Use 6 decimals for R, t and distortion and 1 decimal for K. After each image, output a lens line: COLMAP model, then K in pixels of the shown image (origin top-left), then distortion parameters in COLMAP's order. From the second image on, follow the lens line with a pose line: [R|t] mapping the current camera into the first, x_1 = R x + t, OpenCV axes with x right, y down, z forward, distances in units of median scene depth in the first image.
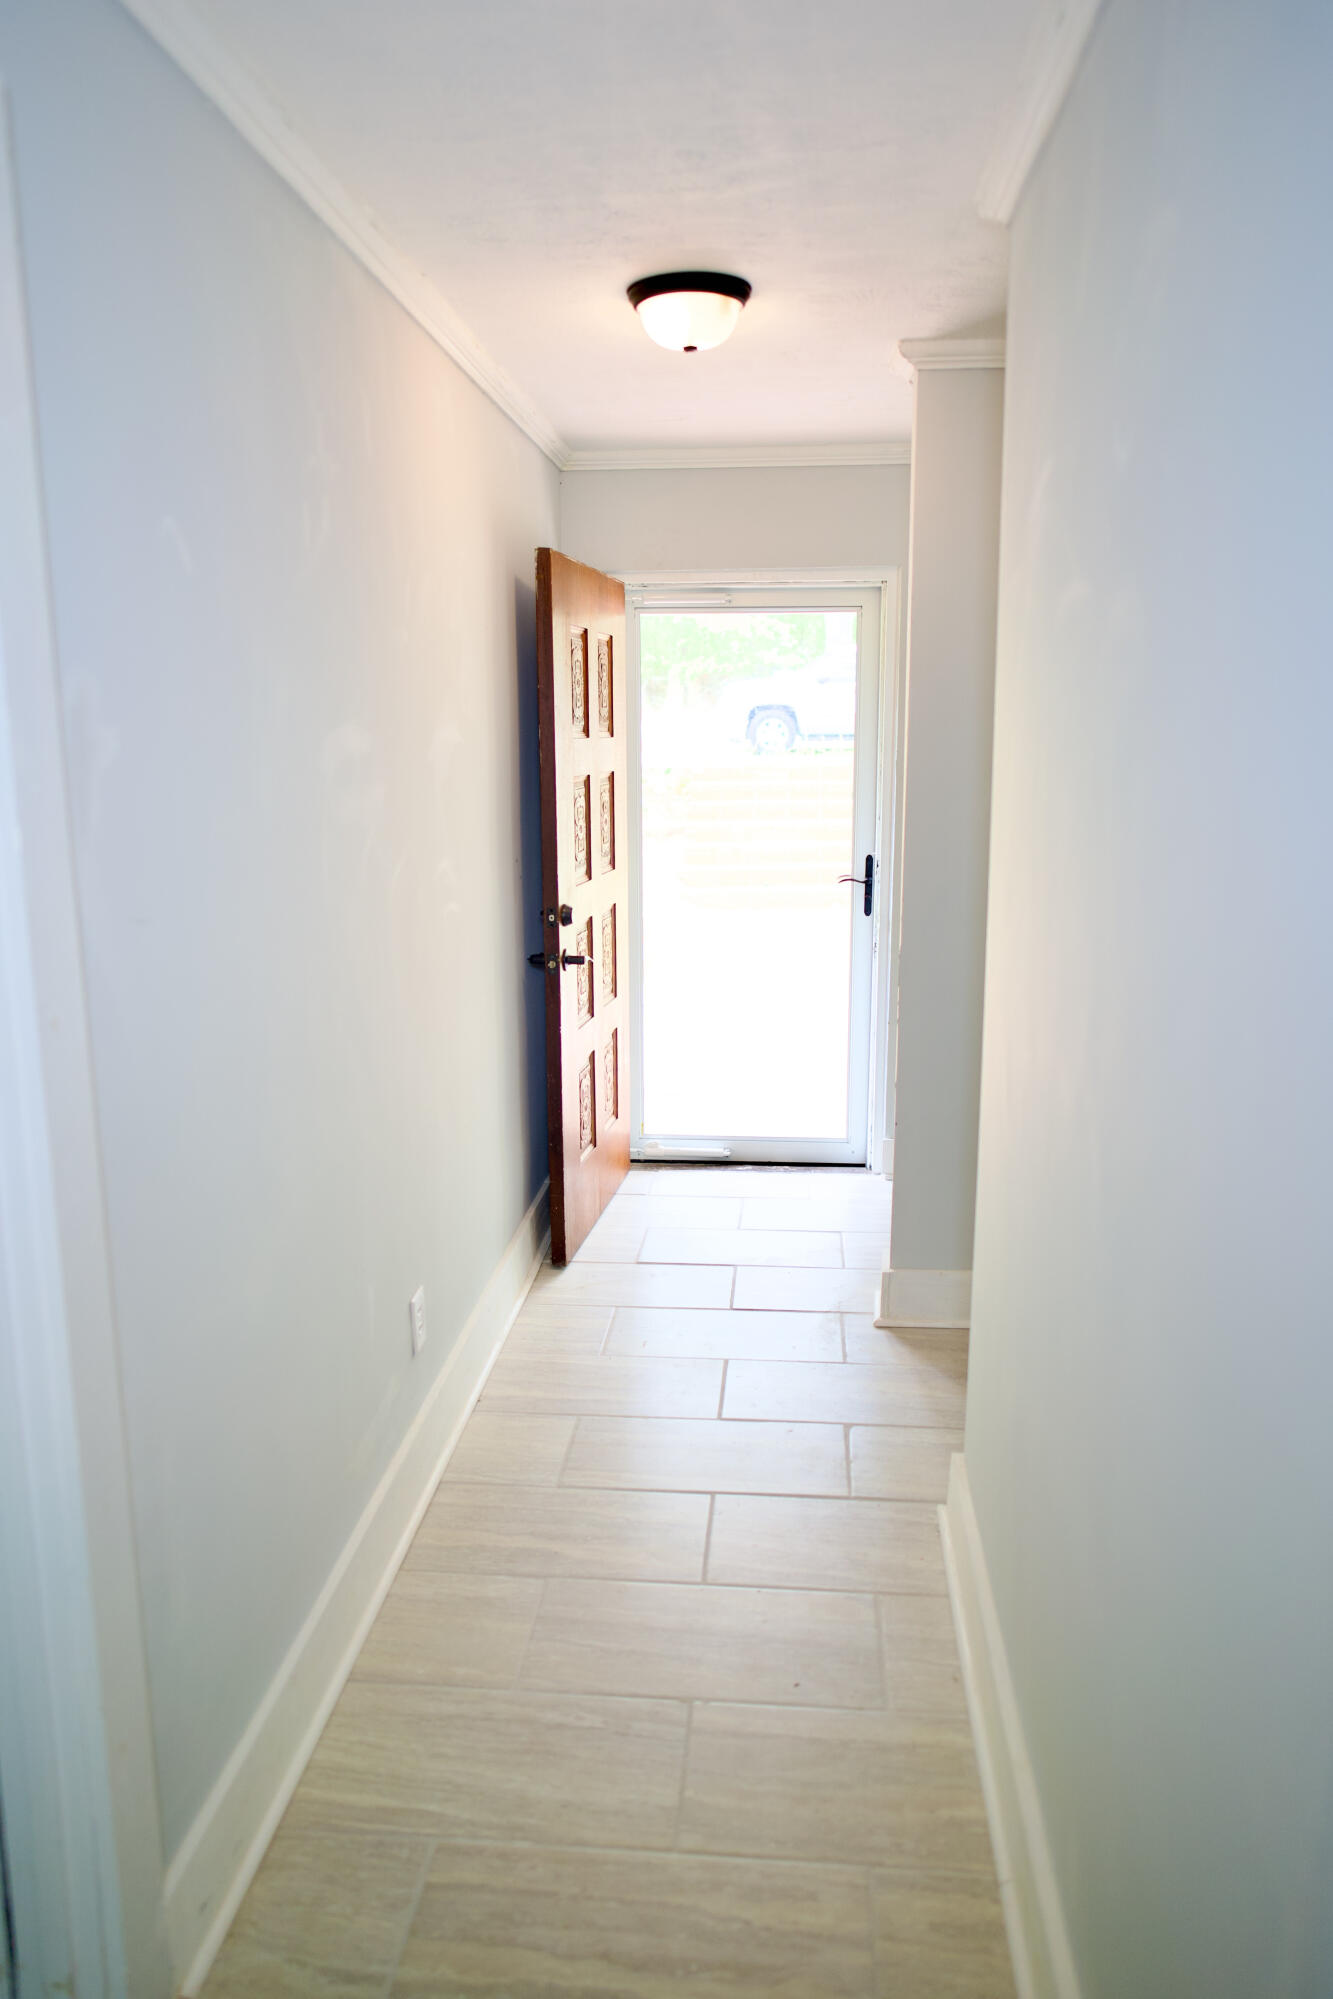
lens RADIAL K [[1319.5, 0, 668.3], [0, 1319.5, 998.8], [0, 0, 1]] dist [-0.032769, 0.033901]
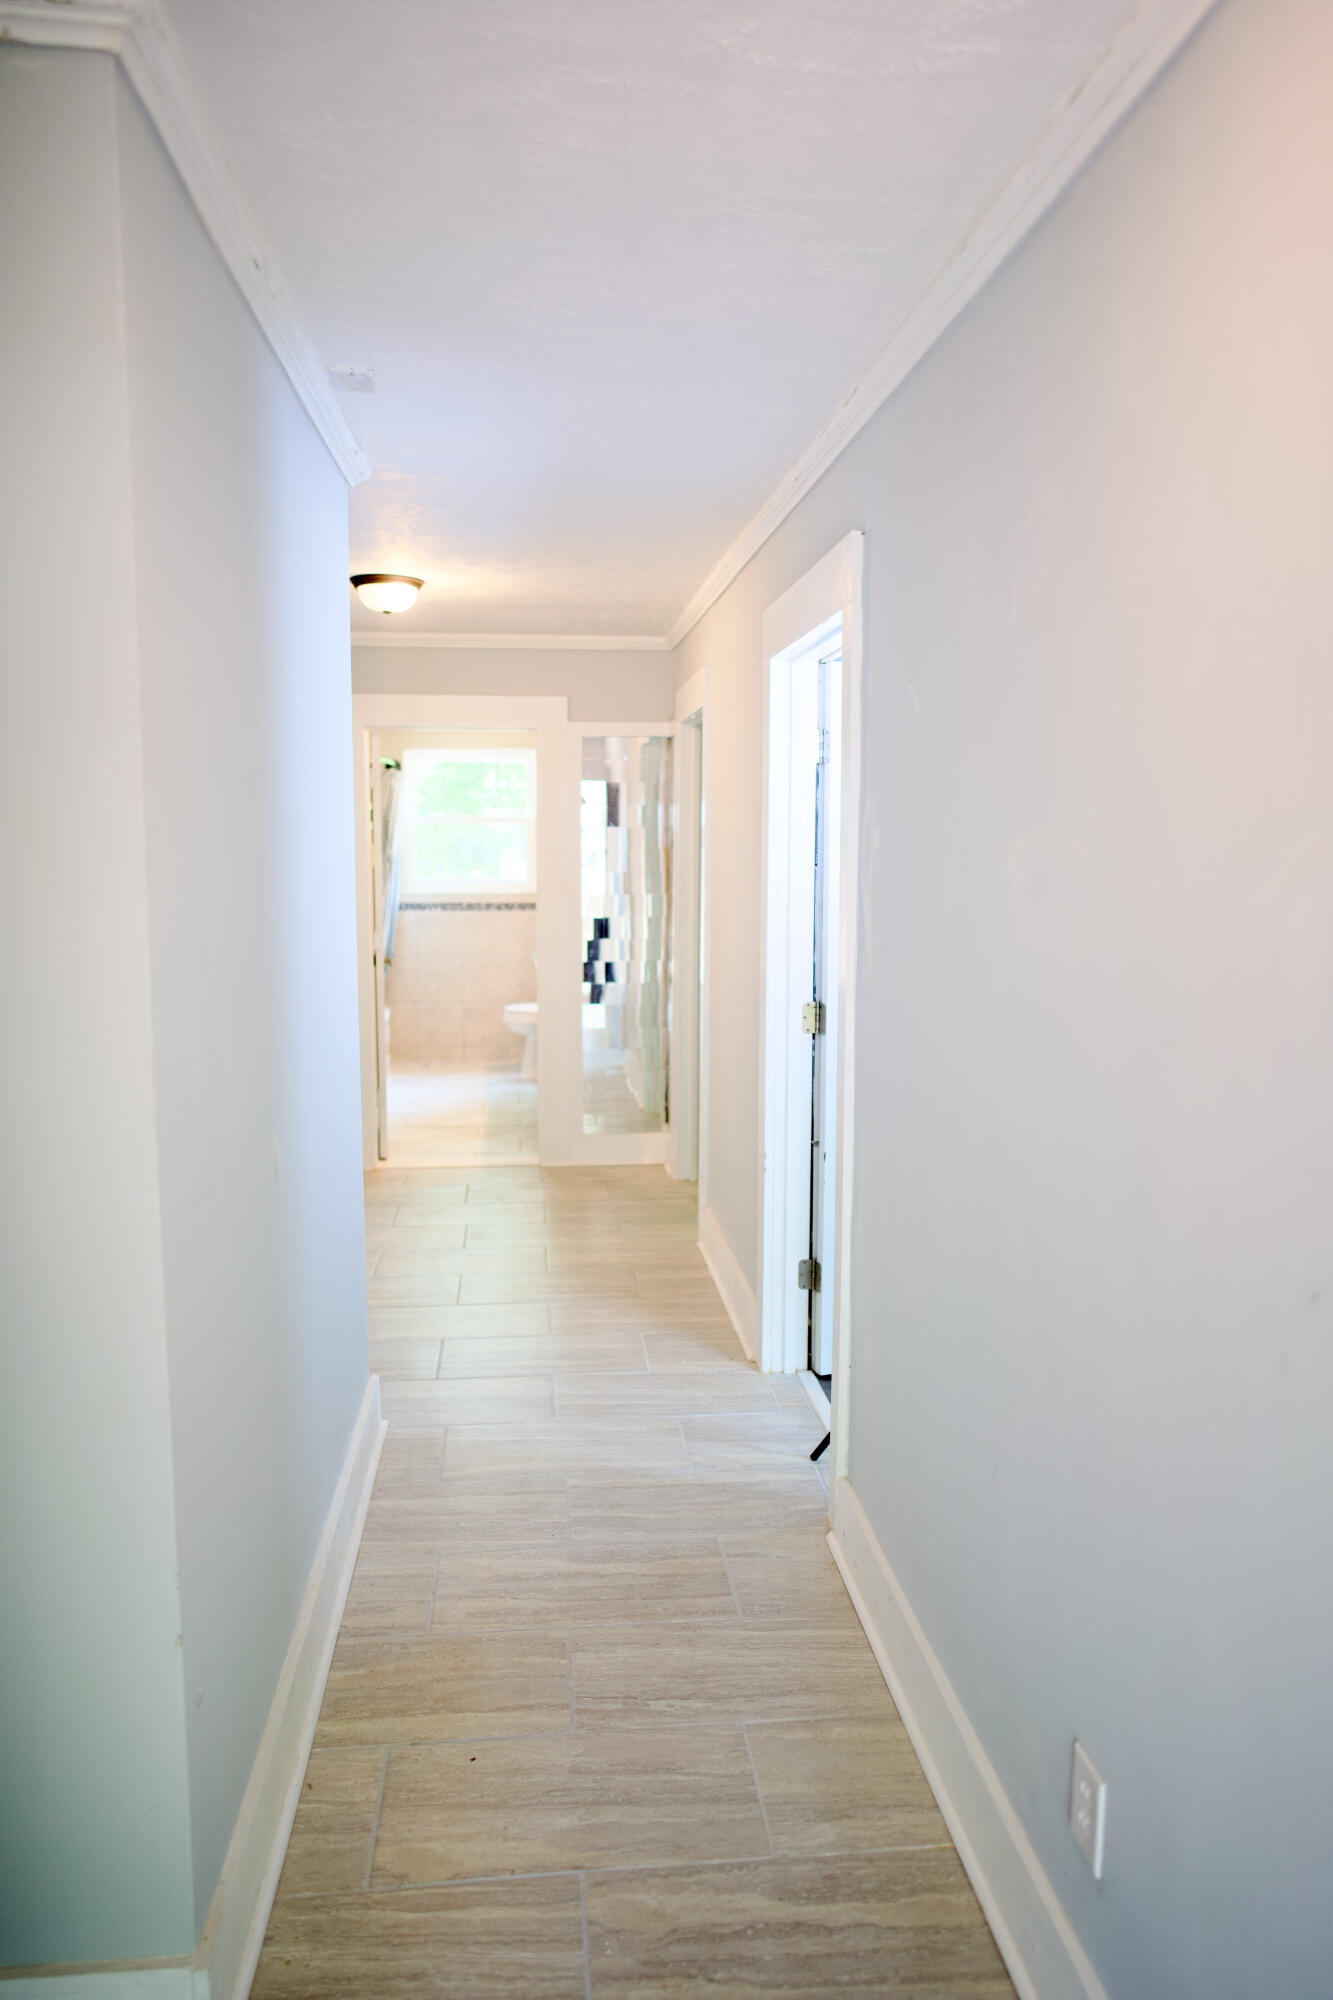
lens RADIAL K [[1320.1, 0, 658.4], [0, 1320.1, 1001.0], [0, 0, 1]] dist [-0.032769, 0.033901]
pose [[-0.981359, 0.027103, -0.190265, 0.140094], [-0.036399, 0.945877, 0.322476, -0.381163], [0.188708, 0.323390, -0.927258, 1.857586]]
